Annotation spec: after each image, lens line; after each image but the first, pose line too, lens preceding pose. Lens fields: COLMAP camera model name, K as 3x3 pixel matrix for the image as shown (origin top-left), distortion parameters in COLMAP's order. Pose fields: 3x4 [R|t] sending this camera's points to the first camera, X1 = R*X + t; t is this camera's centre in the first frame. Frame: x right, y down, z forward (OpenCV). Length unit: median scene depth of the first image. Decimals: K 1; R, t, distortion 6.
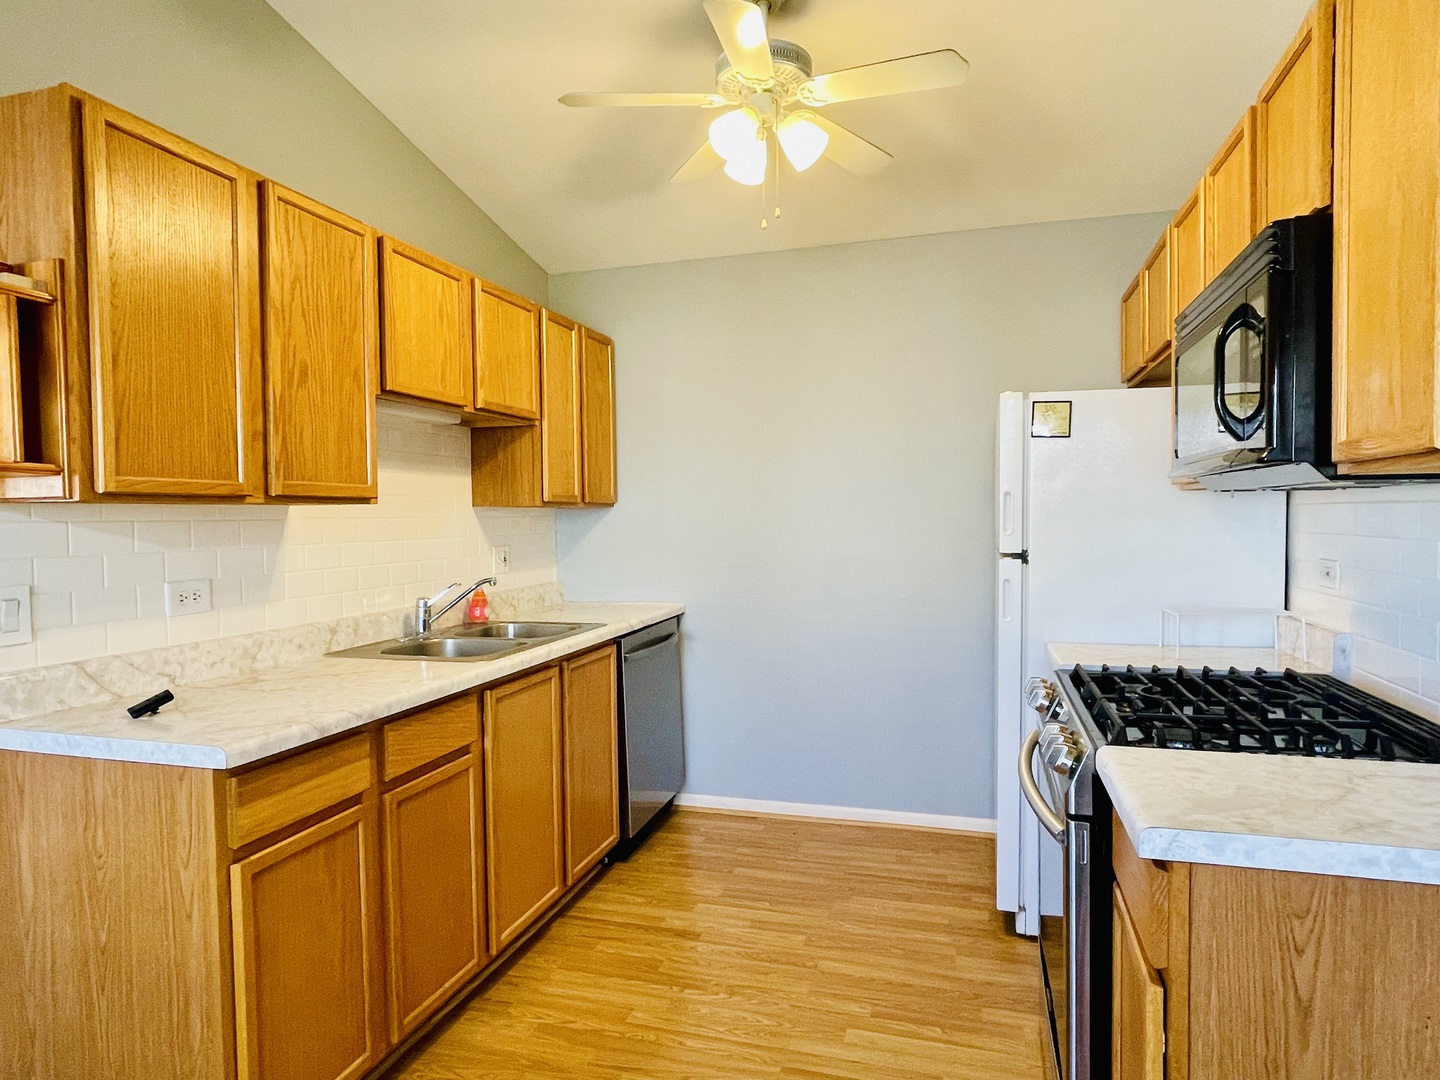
lens RADIAL K [[895.8, 0, 714.6], [0, 895.8, 544.8], [0, 0, 1]] dist [0.001310, -0.000369]
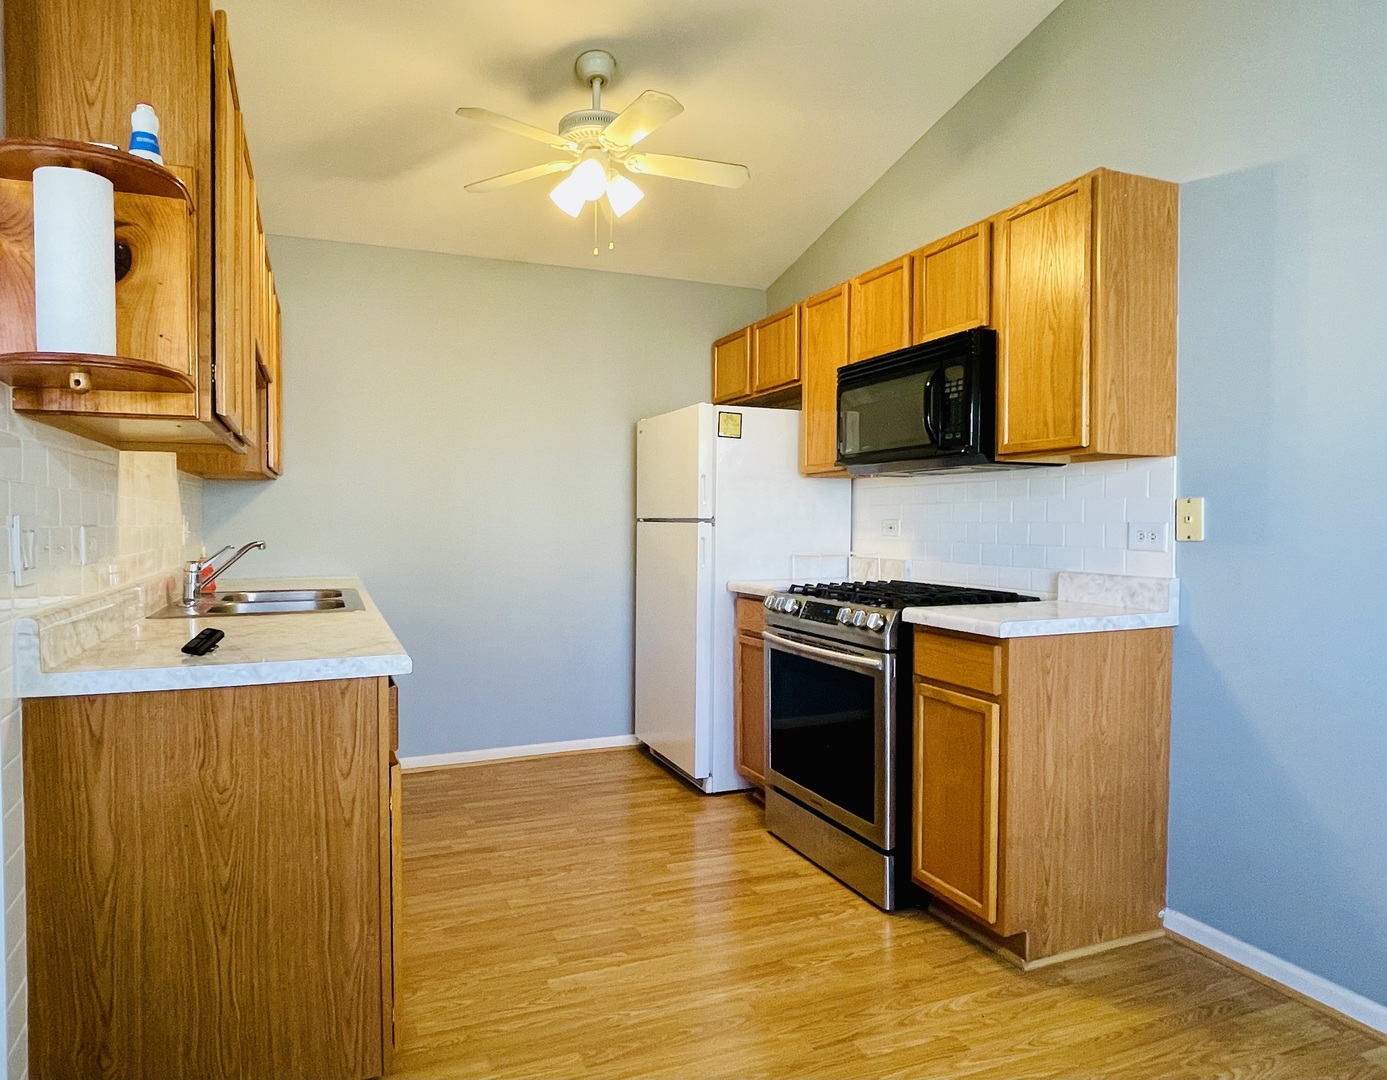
lens RADIAL K [[889.8, 0, 690.3], [0, 889.8, 545.4], [0, 0, 1]] dist [0.009282, -0.000641]
pose [[0.764818, -0.005679, 0.644222, -0.645000], [0.012600, 0.999902, -0.006144, 0.066301], [-0.644123, 0.012816, 0.764814, -0.047586]]
